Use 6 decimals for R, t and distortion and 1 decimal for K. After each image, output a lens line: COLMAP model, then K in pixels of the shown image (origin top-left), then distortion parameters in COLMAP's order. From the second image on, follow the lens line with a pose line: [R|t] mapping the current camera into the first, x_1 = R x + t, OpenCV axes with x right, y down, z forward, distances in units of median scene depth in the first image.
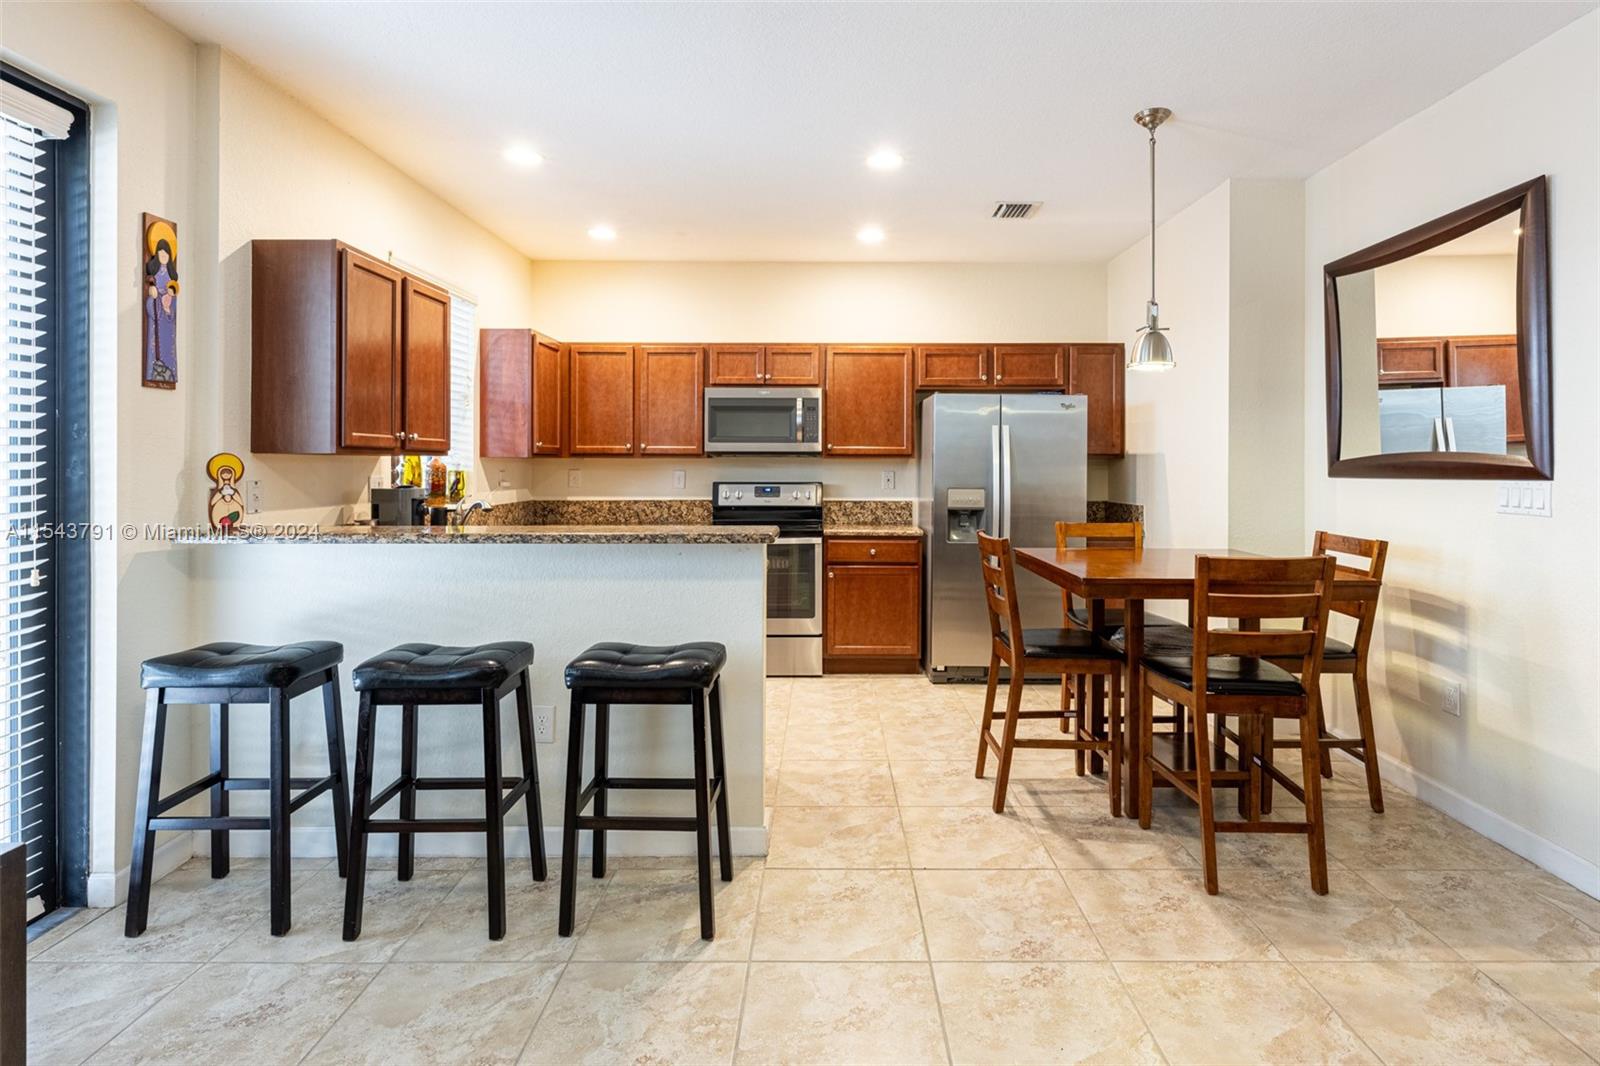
lens RADIAL K [[798.9, 0, 834.1], [0, 798.9, 463.7], [0, 0, 1]] dist [0.000436, 0.000256]
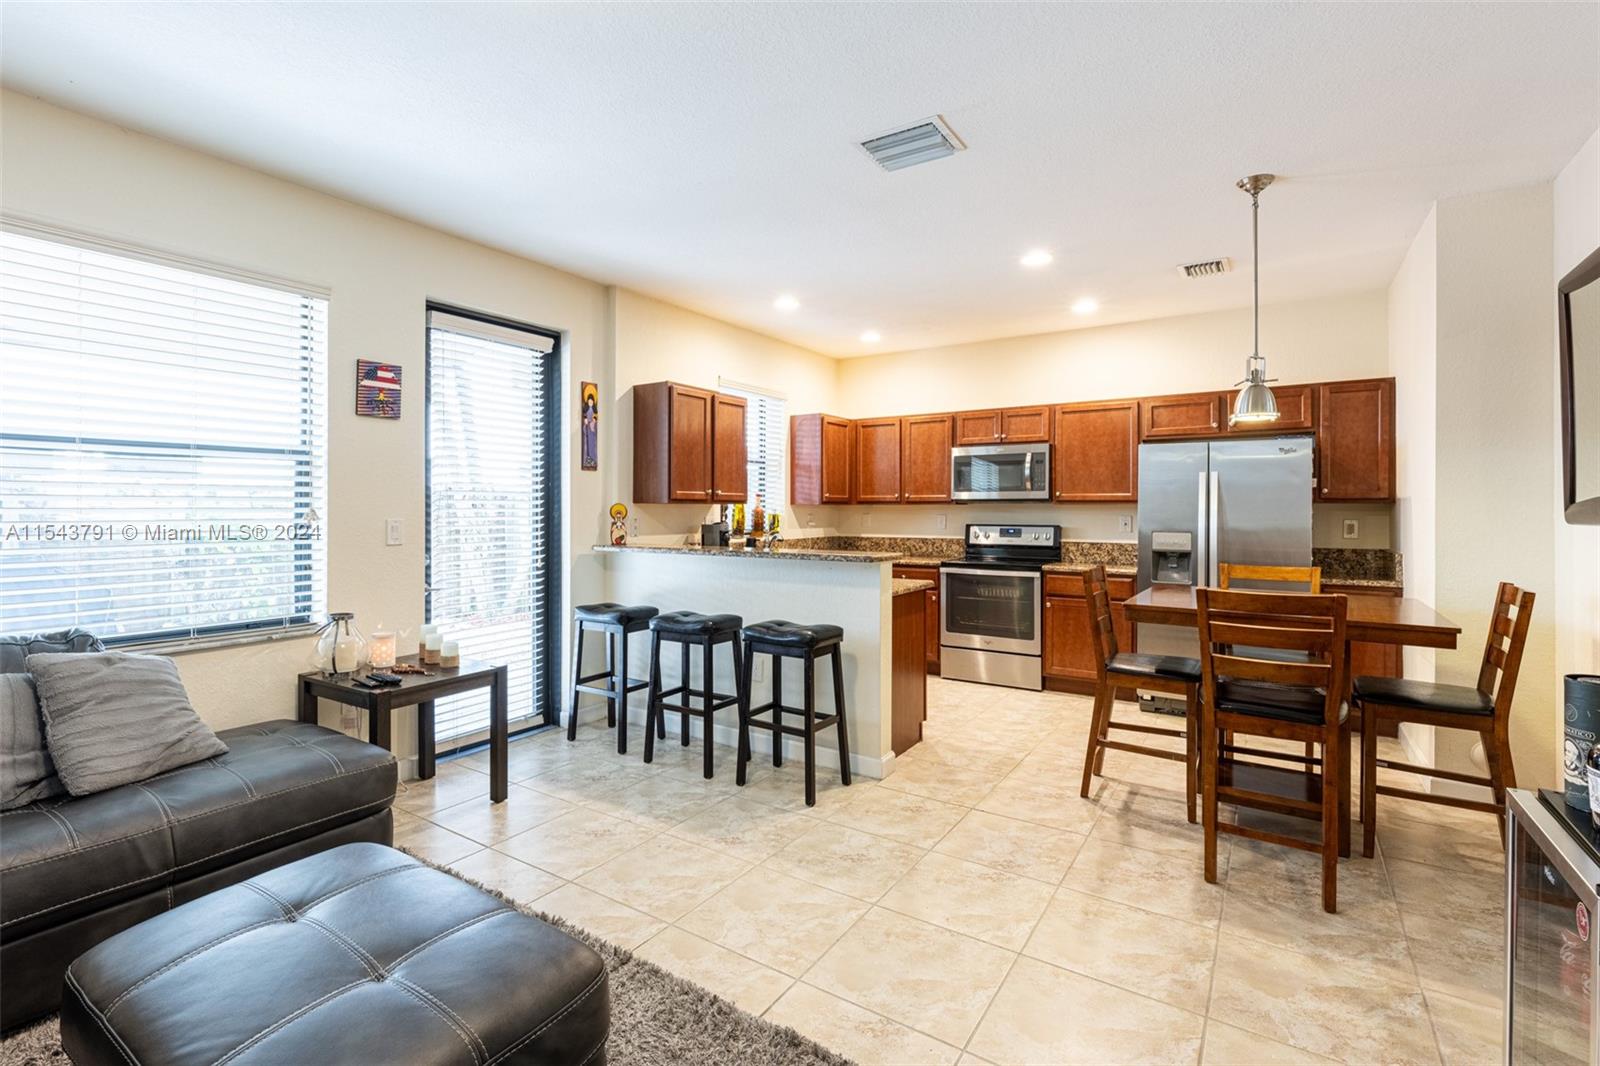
lens RADIAL K [[747.2, 0, 768.9], [0, 747.2, 508.6], [0, 0, 1]] dist [0.004658, -0.000066]
pose [[0.819576, -0.001334, -0.572969, 0.301666], [0.000510, 0.999999, -0.001599, 0.001151], [0.572971, 0.001018, 0.819575, -0.130588]]
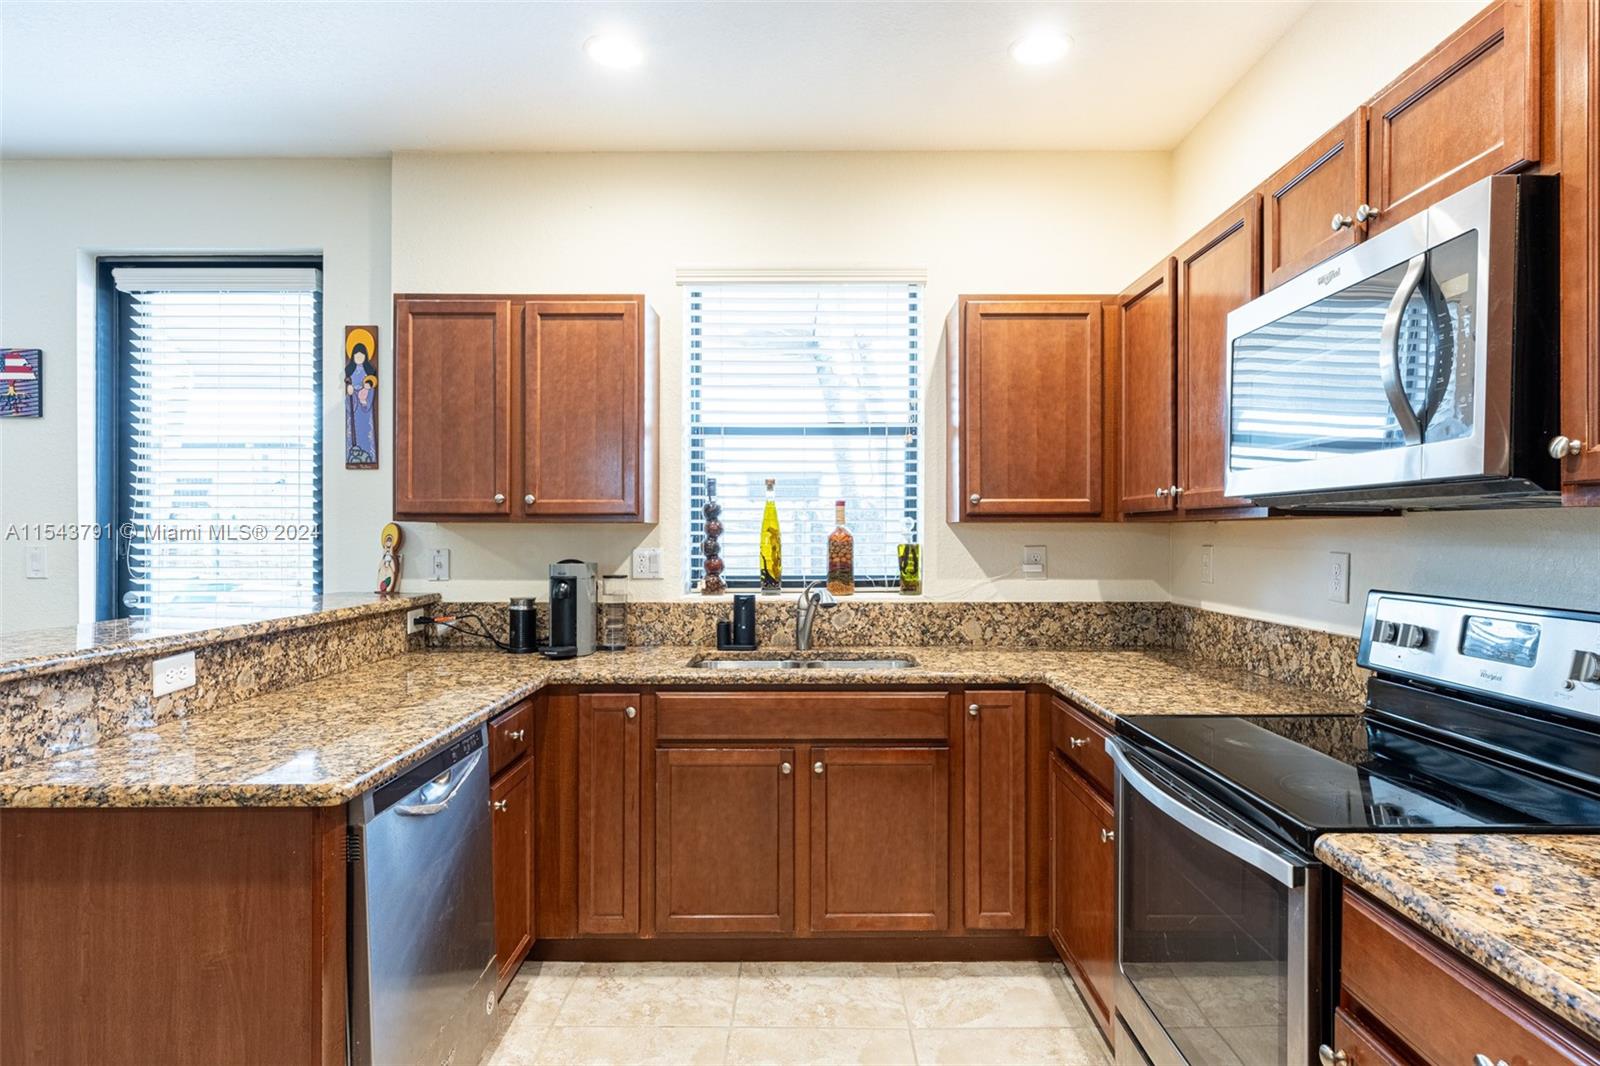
lens RADIAL K [[874.6, 0, 817.4], [0, 874.6, 530.6], [0, 0, 1]] dist [-0.001733, 0.000832]
pose [[-0.011169, -0.004111, -0.999929, 0.242369], [-0.001032, 0.999991, -0.004100, 0.000963], [0.999937, 0.000986, -0.011173, 0.915012]]
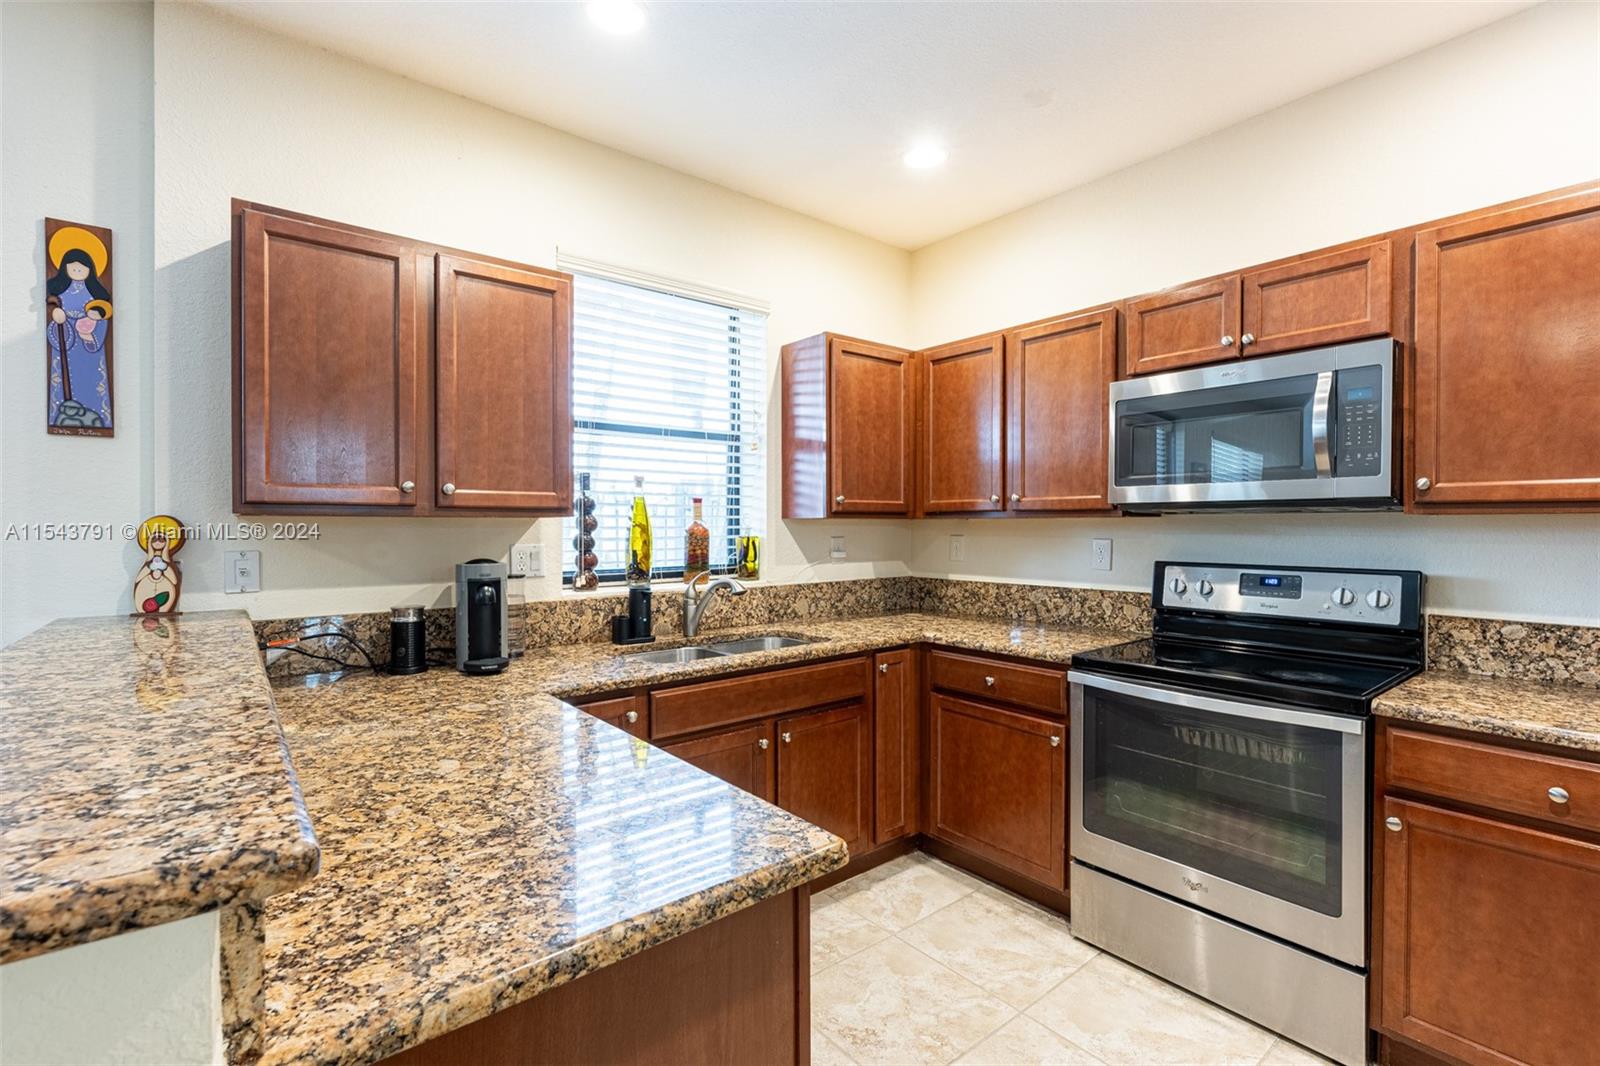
lens RADIAL K [[713.1, 0, 803.2], [0, 713.1, 528.4], [0, 0, 1]] dist [0.000813, -0.000110]
pose [[0.618162, 0.001392, -0.786049, 0.092672], [0.001819, 0.999993, 0.003202, -0.000978], [0.786048, -0.003409, 0.618155, 0.609442]]
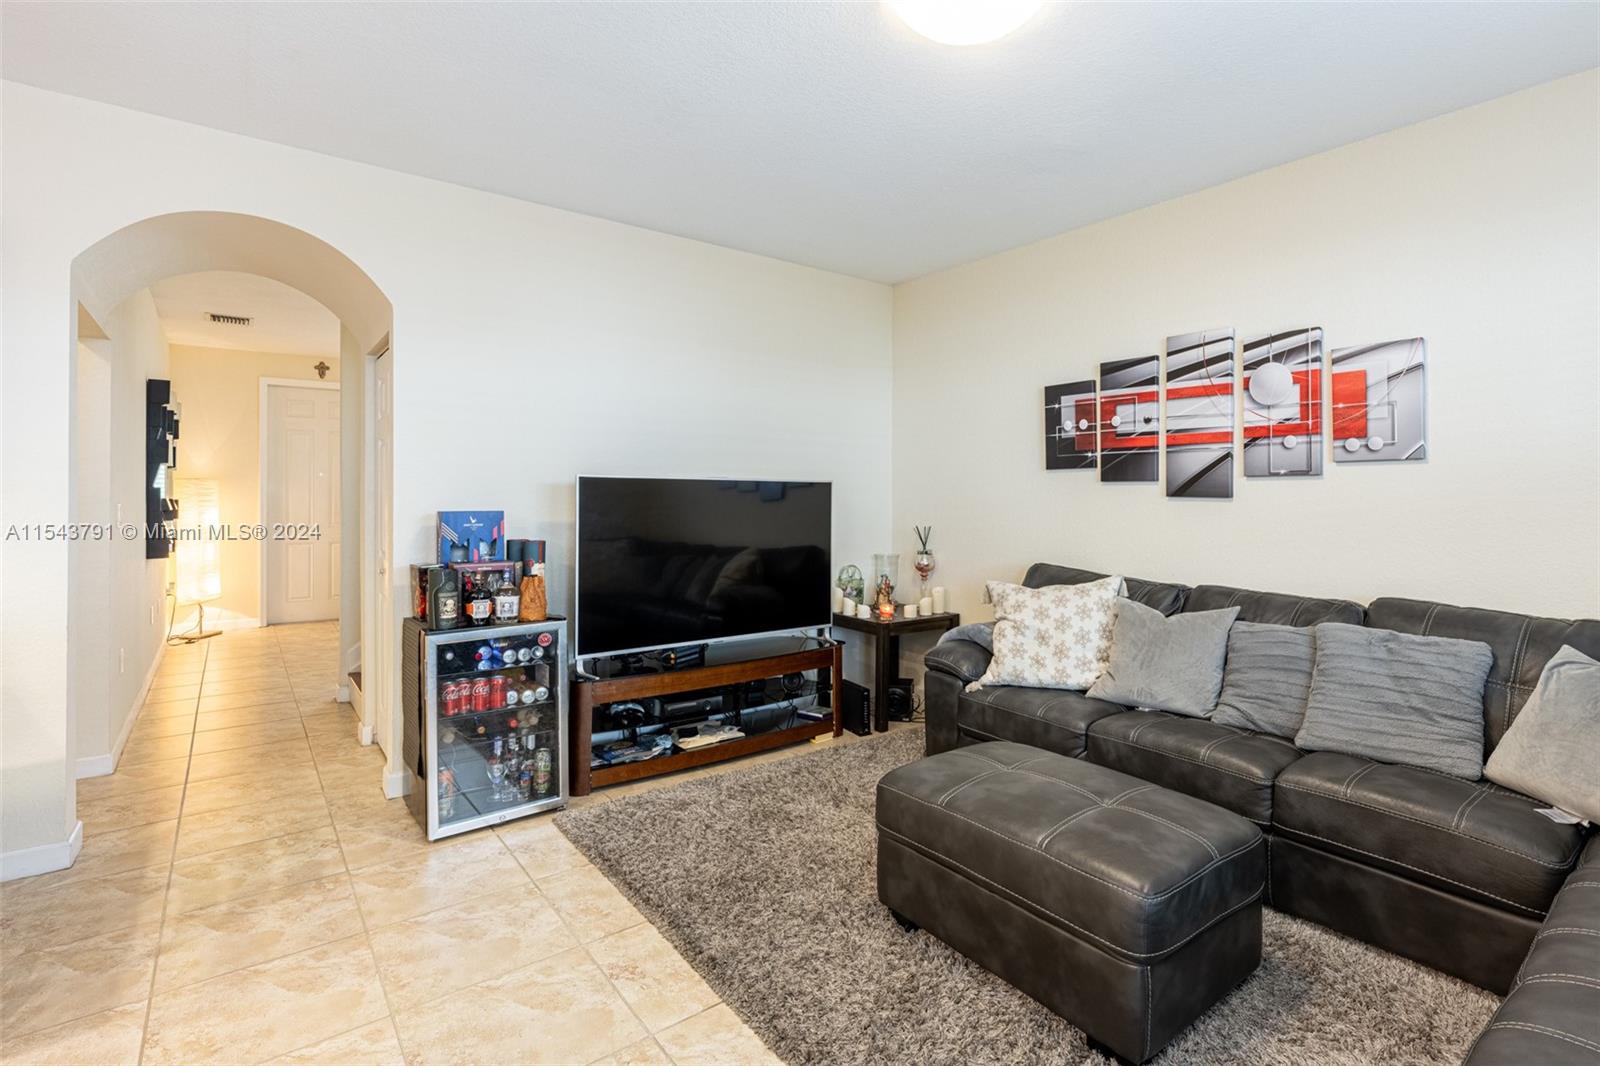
lens RADIAL K [[763.9, 0, 858.7], [0, 763.9, 493.5], [0, 0, 1]] dist [0.001396, -0.000105]
pose [[-0.627355, -0.003644, 0.778725, -0.324419], [-0.002469, 0.999993, 0.002690, -0.000858], [-0.778729, -0.000235, -0.627360, 0.416720]]
